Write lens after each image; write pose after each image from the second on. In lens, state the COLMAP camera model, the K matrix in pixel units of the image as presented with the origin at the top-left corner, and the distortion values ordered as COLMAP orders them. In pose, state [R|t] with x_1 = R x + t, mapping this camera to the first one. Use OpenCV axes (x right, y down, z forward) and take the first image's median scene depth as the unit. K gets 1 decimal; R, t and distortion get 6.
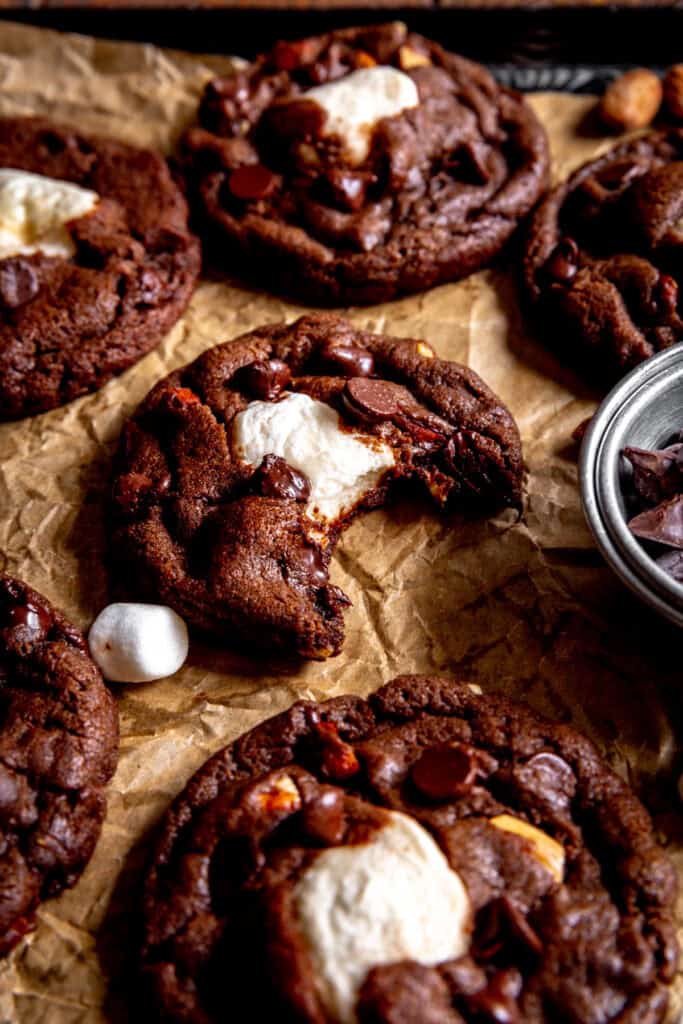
lens RADIAL K [[1684.2, 0, 341.5], [0, 1684.2, 512.0], [0, 0, 1]] dist [0.009114, 0.030028]
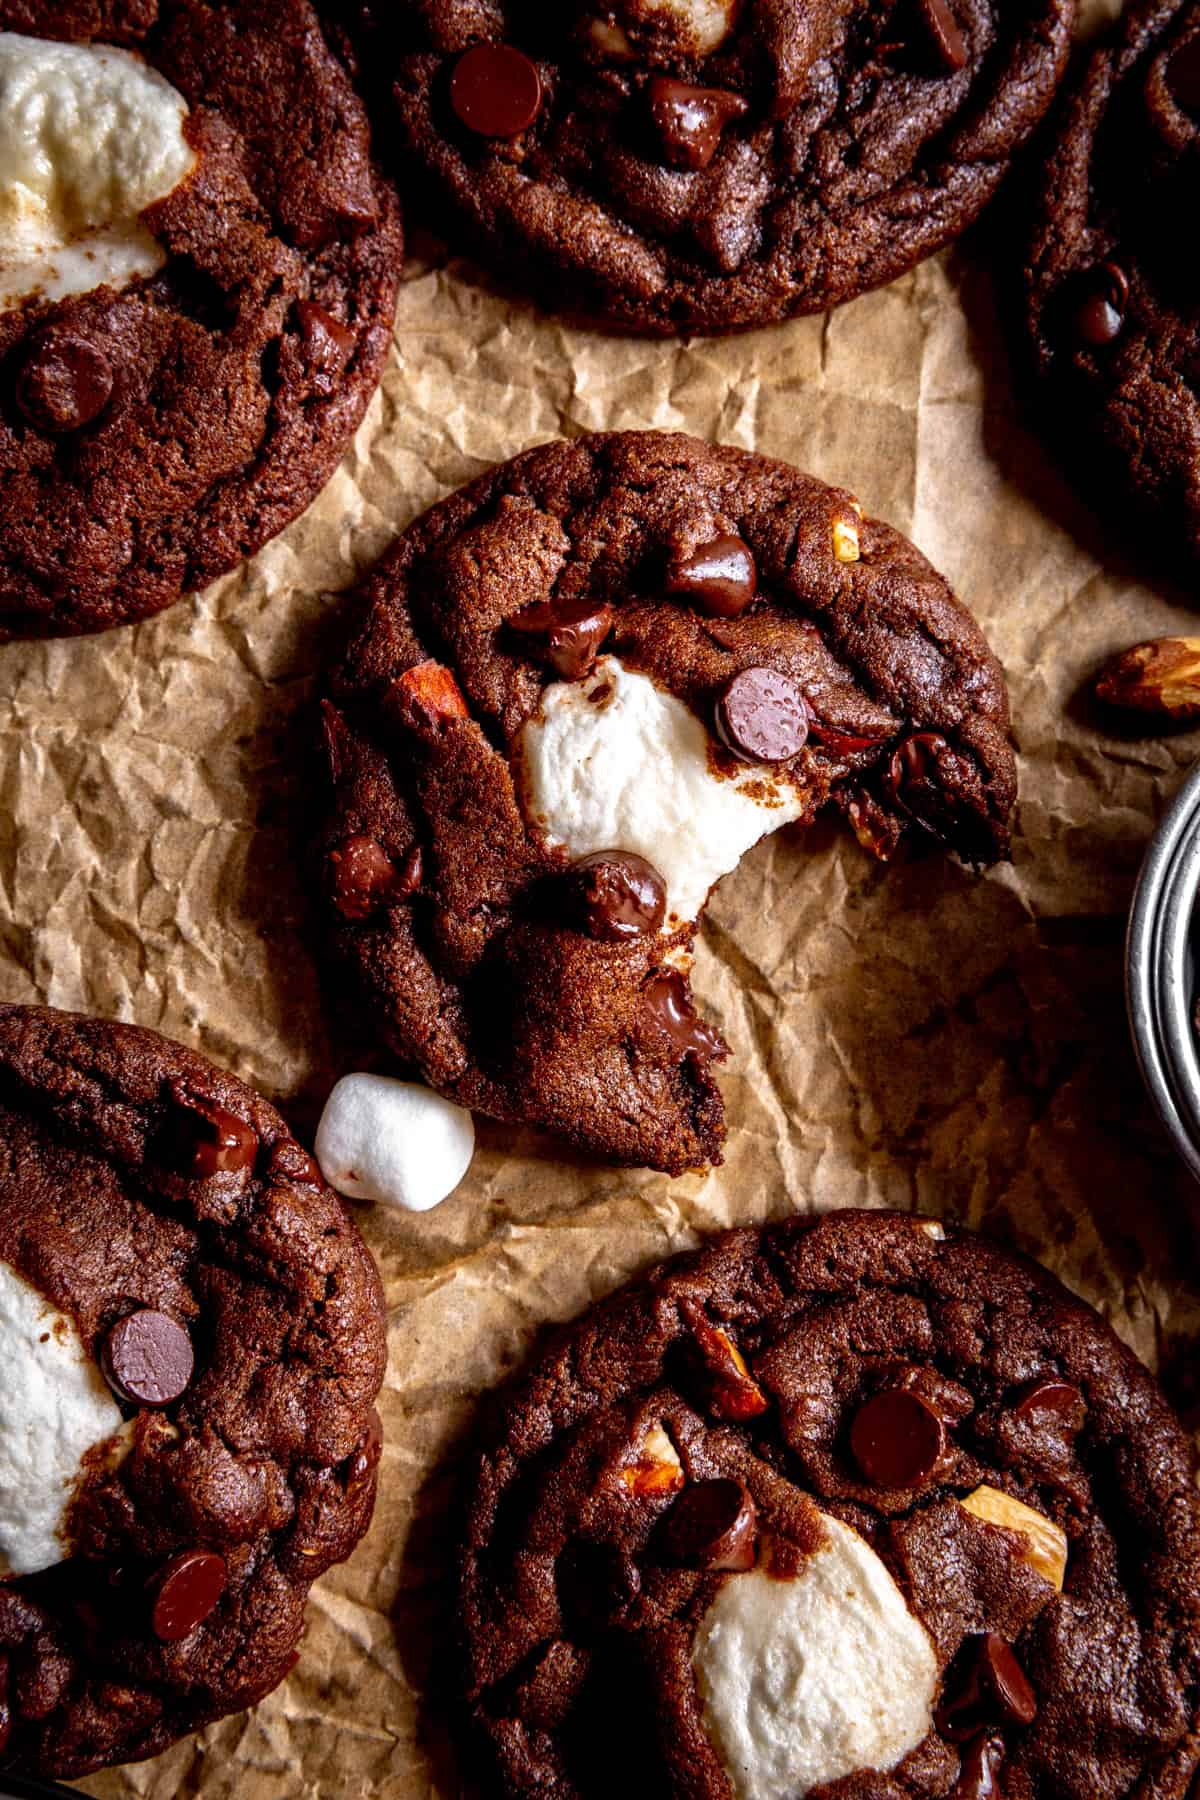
lens RADIAL K [[2960.4, 0, 600.0], [0, 2960.4, 900.0], [0, 0, 1]] dist [0.009114, 0.030028]
pose [[0.996987, -0.047881, 0.061033, -0.102736], [0.001209, 0.796275, 0.604934, -0.628320], [-0.077564, -0.603038, 0.793933, 0.169926]]
